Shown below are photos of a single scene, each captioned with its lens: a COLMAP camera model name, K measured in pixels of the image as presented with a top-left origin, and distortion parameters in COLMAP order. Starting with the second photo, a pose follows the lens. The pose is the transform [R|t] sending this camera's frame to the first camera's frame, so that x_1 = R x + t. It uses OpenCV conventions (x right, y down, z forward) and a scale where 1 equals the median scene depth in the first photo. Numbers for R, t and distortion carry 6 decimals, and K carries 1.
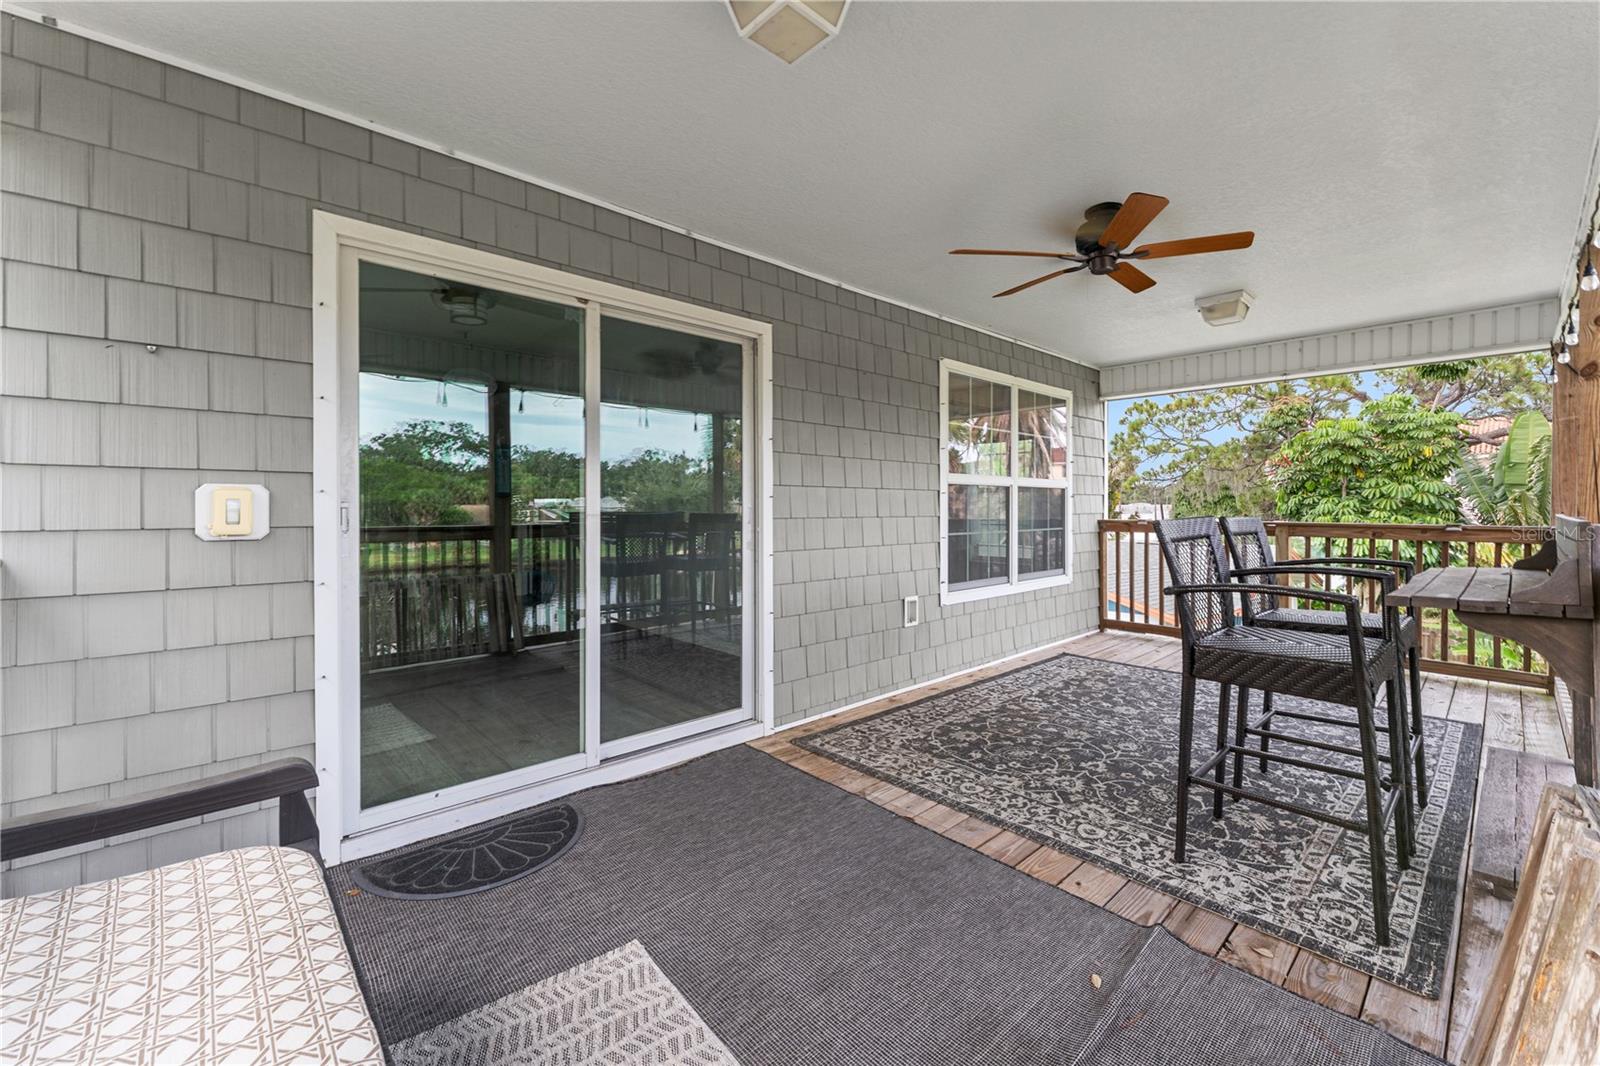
lens RADIAL K [[647.8, 0, 799.4], [0, 647.8, 518.0], [0, 0, 1]] dist [-0.000721, -0.000307]
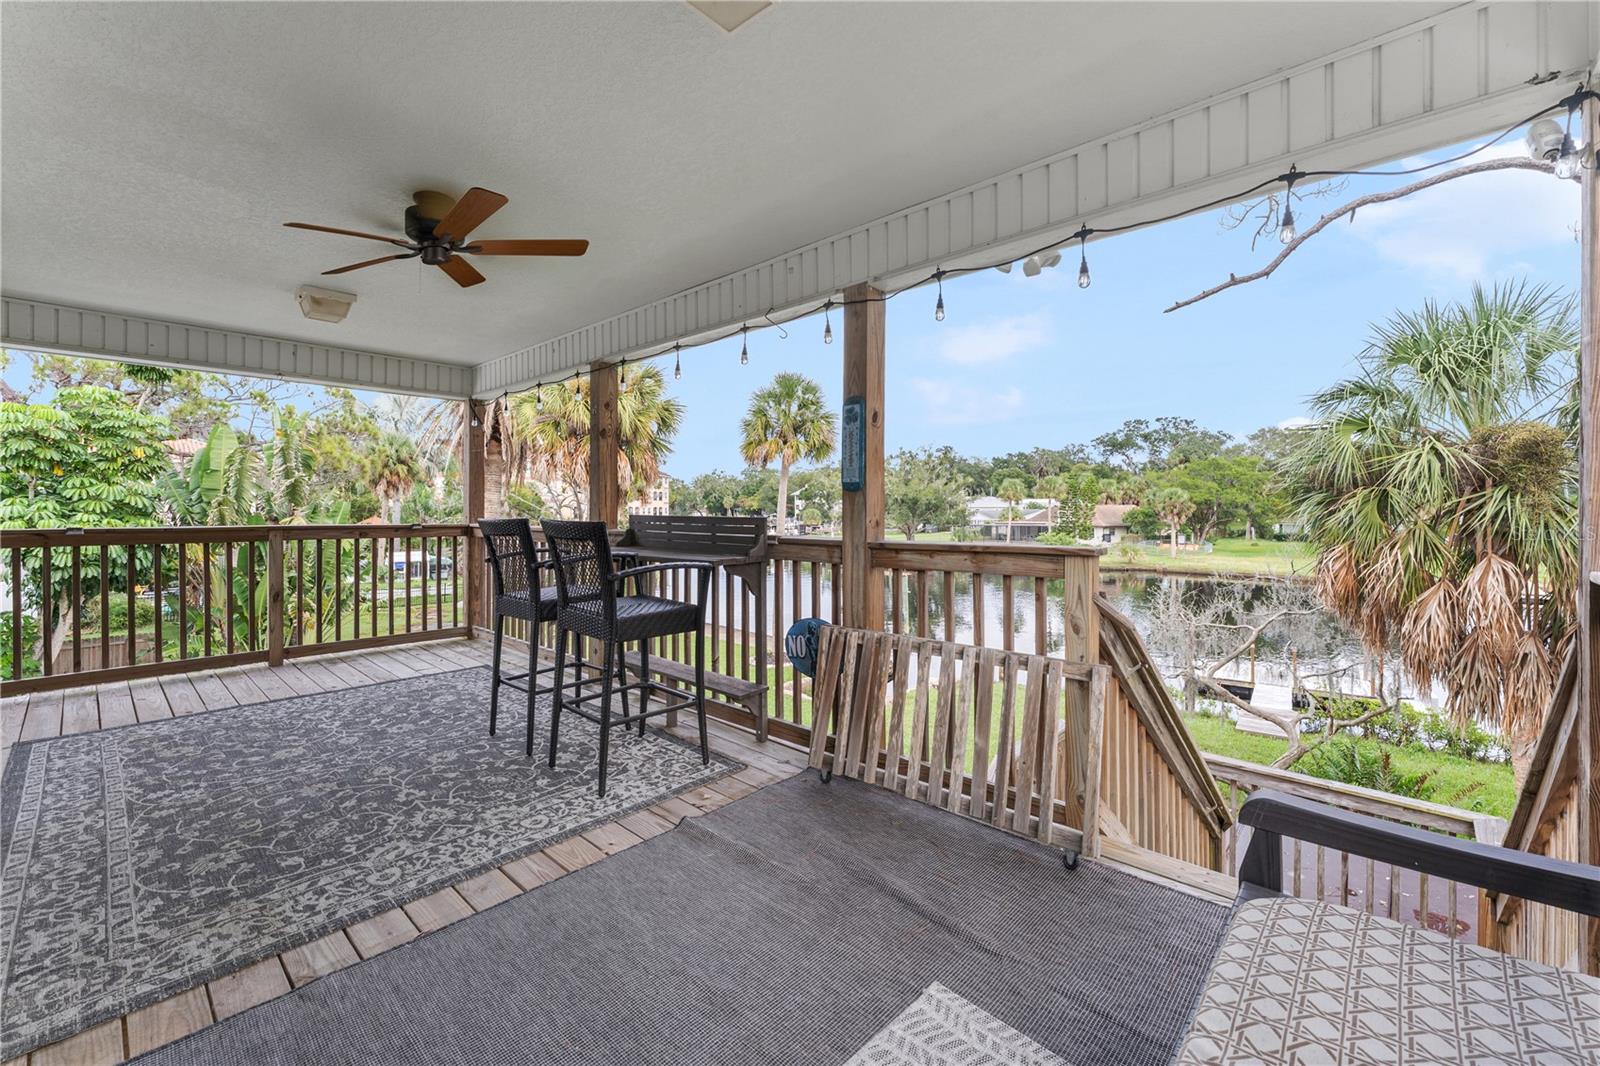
lens RADIAL K [[647.8, 0, 799.9], [0, 647.8, 520.0], [0, 0, 1]] dist [-0.000721, -0.000307]
pose [[-0.086240, -0.014625, 0.996167, -0.085617], [0.014665, 0.999765, 0.015948, -0.002120], [-0.996166, 0.015984, -0.086006, 0.089727]]
